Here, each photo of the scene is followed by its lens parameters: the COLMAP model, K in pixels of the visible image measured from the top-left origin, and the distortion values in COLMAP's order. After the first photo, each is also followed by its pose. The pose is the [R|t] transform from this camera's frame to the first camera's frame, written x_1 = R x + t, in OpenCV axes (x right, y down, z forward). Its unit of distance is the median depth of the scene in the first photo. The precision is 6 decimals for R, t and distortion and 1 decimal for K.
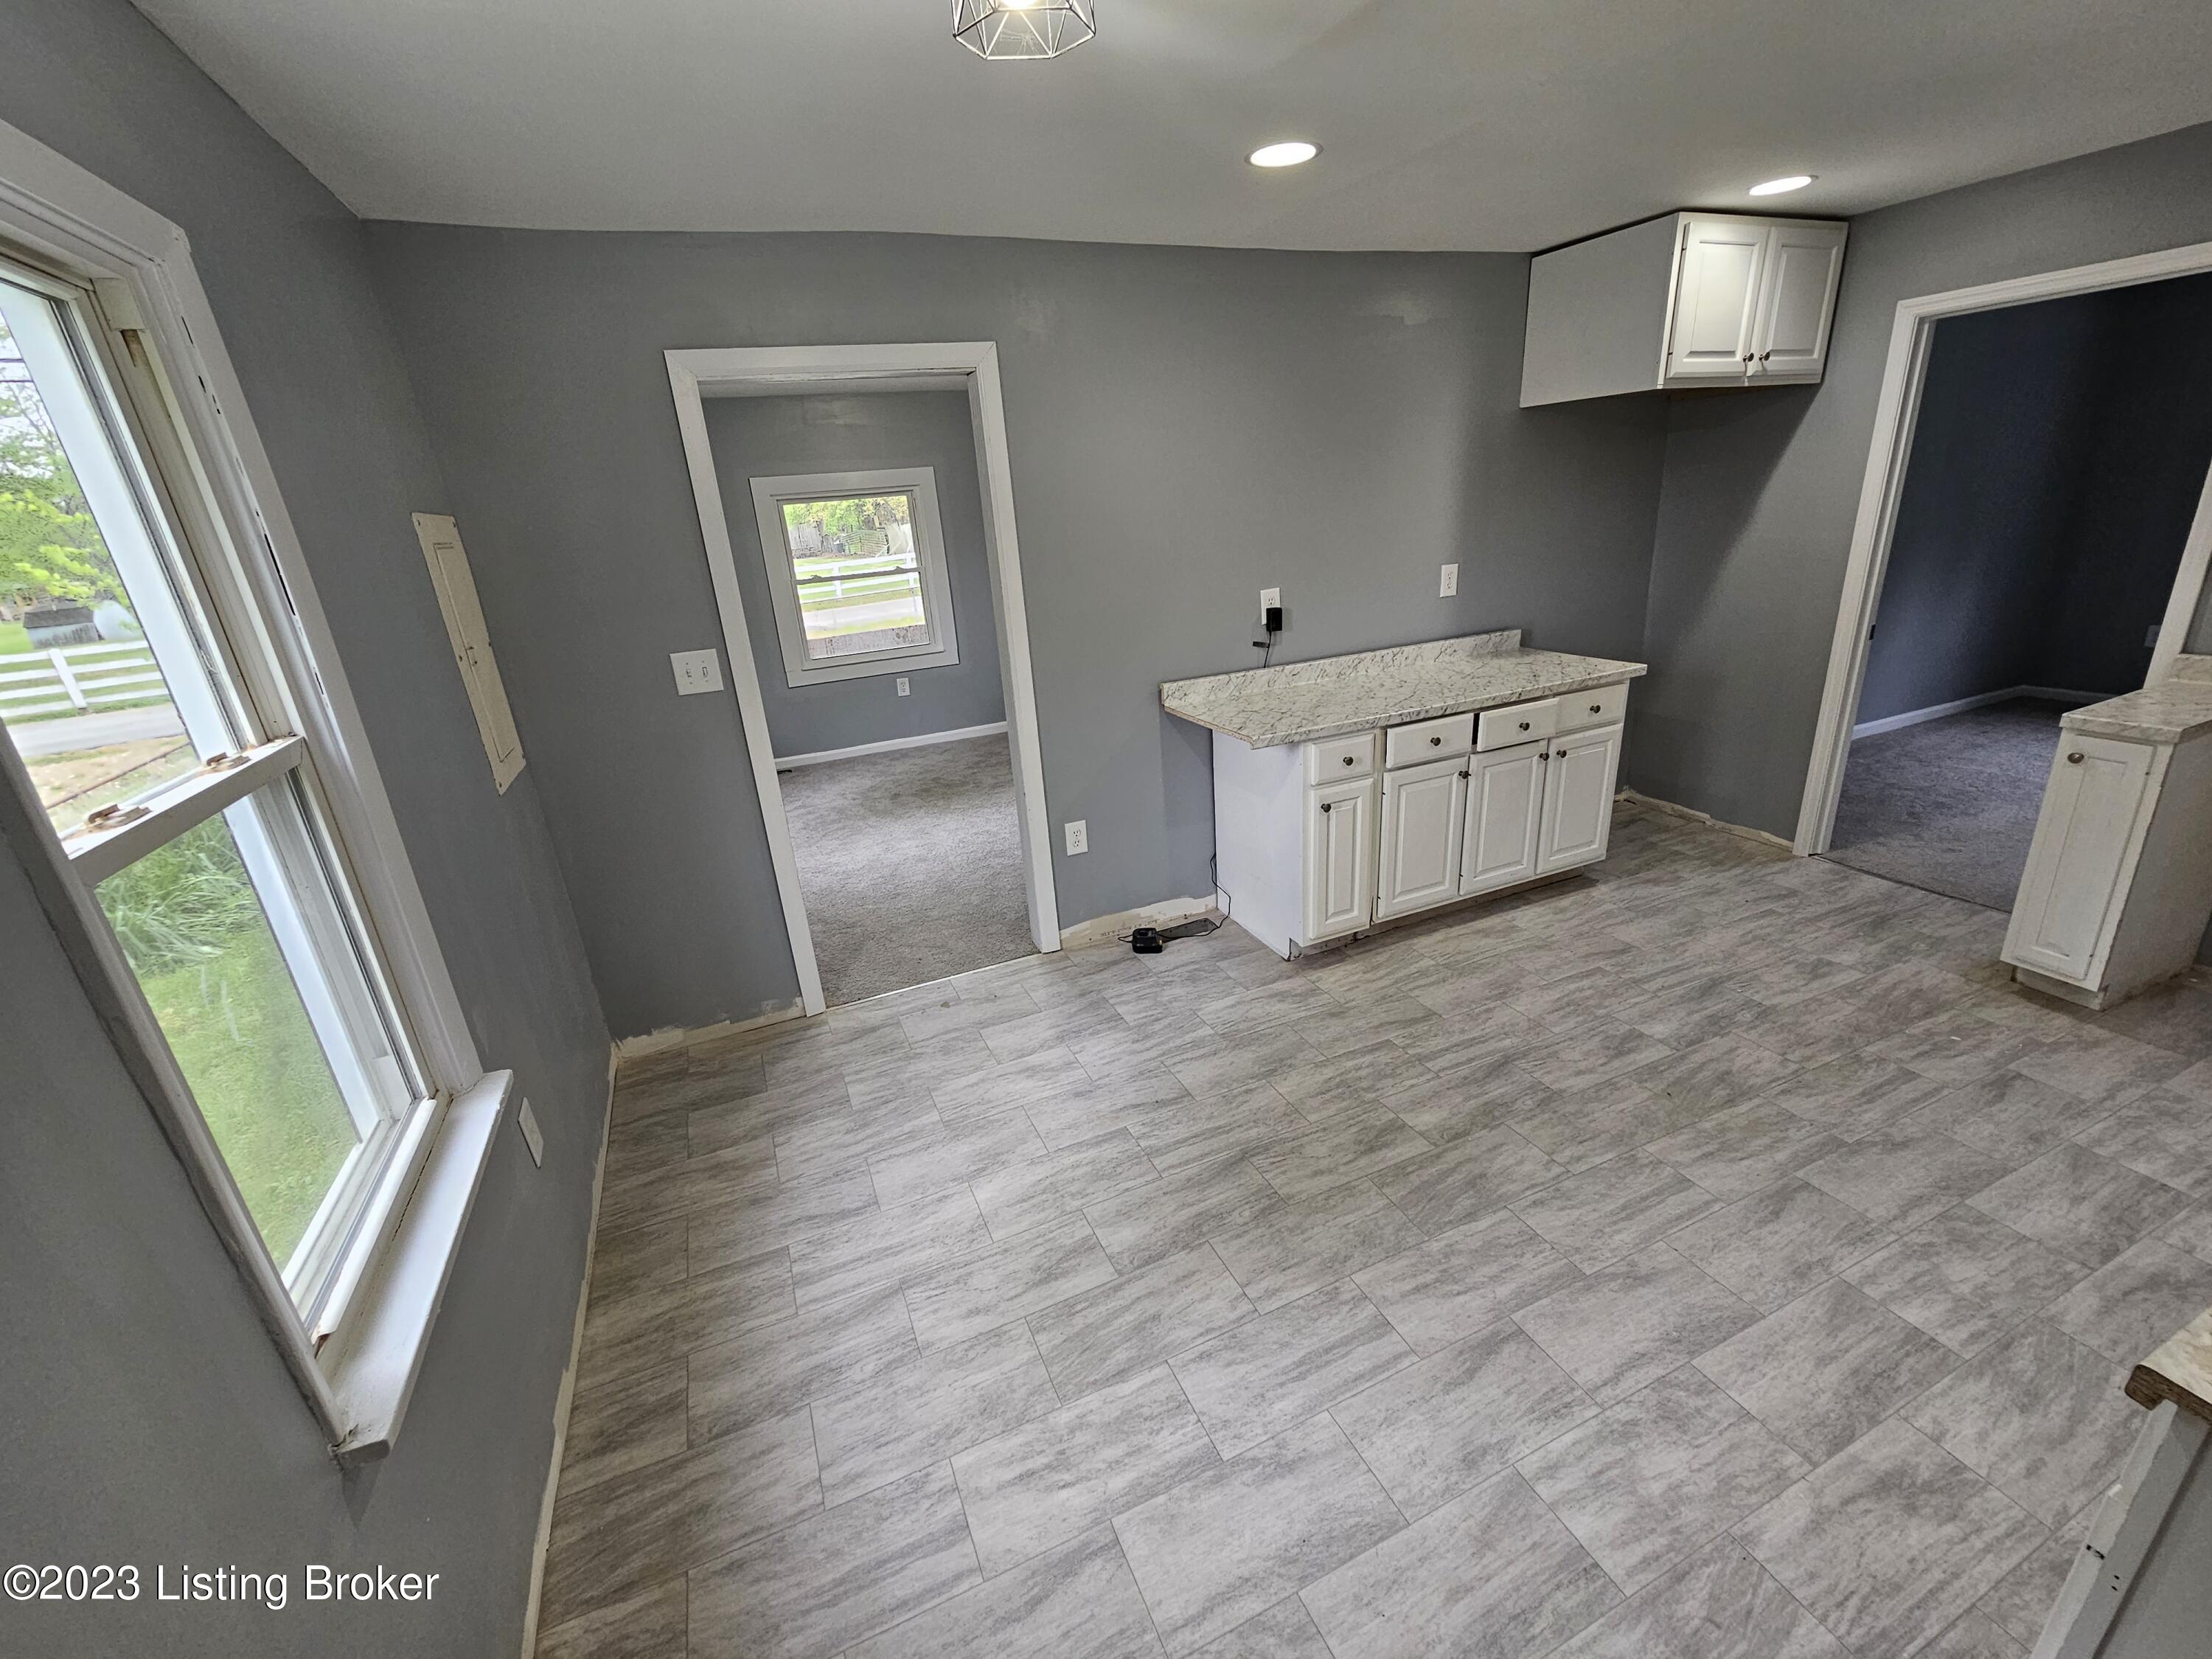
lens RADIAL K [[912.5, 0, 1105.9], [0, 912.5, 821.0], [0, 0, 1]] dist [-0.000613, -0.000941]
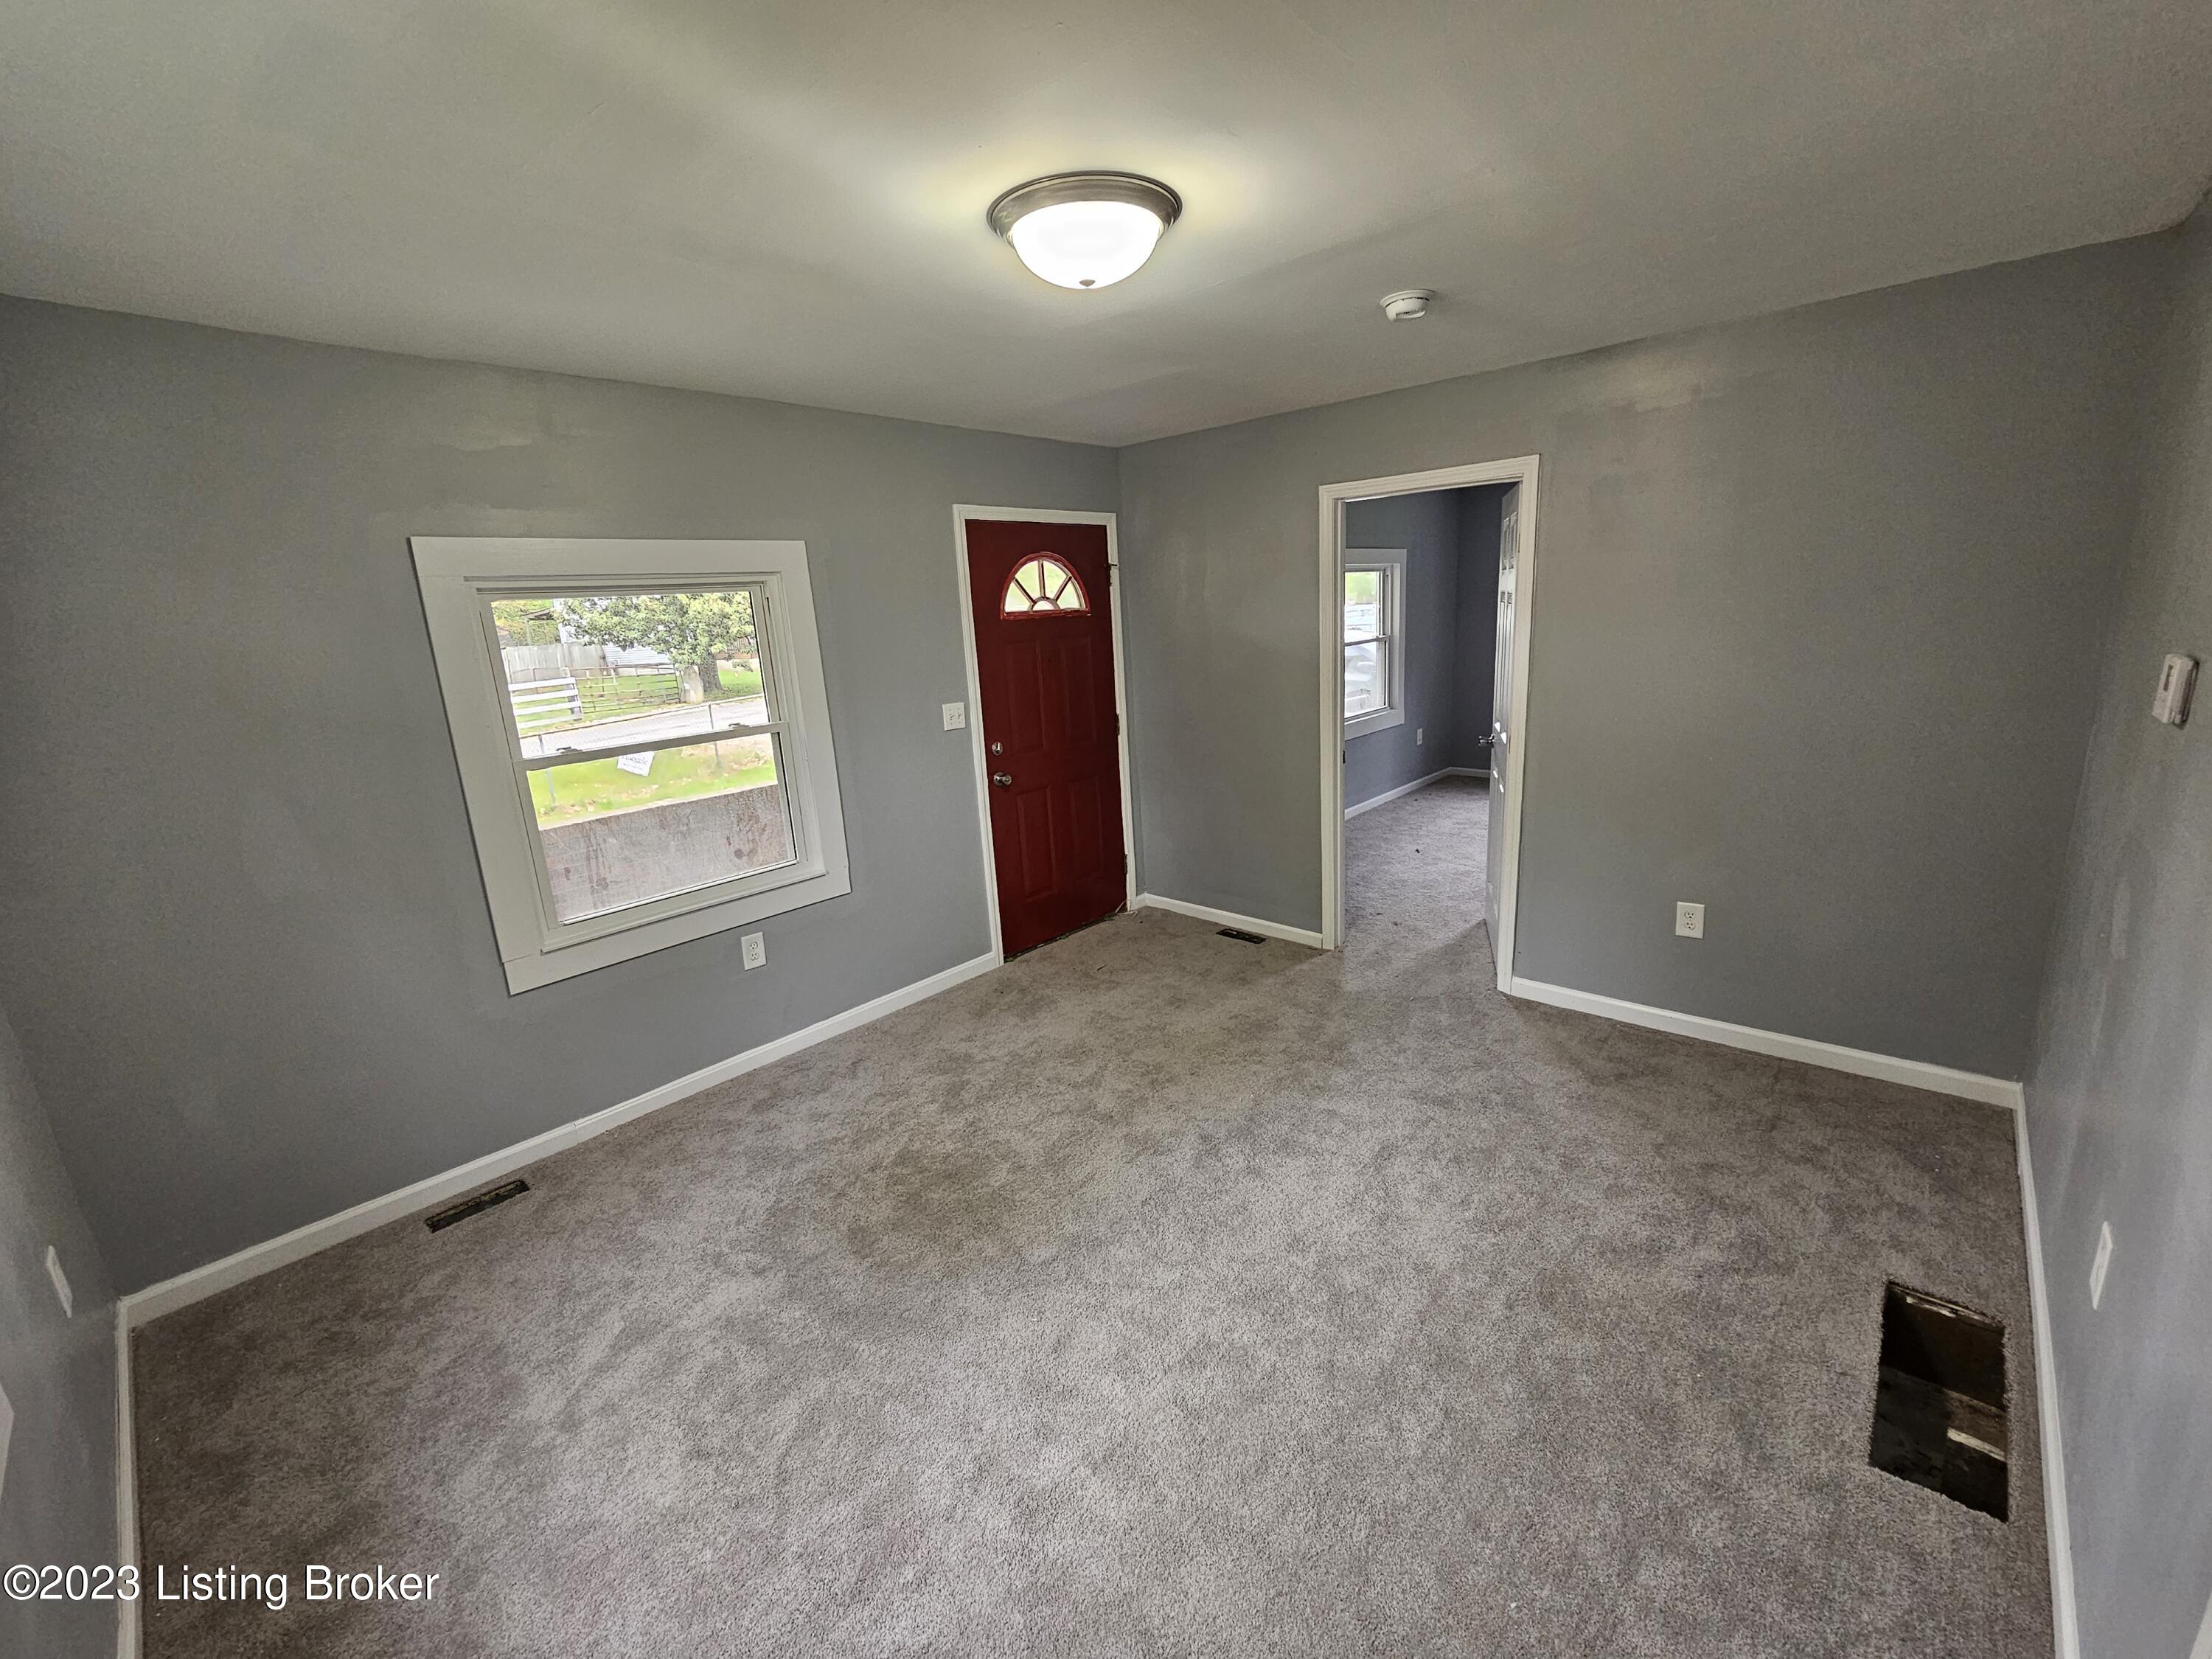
lens RADIAL K [[912.5, 0, 1105.9], [0, 912.5, 821.0], [0, 0, 1]] dist [-0.000613, -0.000941]
pose [[0.915581, -0.067111, 0.396493, -0.260244], [0.121935, 0.985888, -0.114700, -0.147959], [-0.383200, 0.153364, 0.910844, 0.483868]]
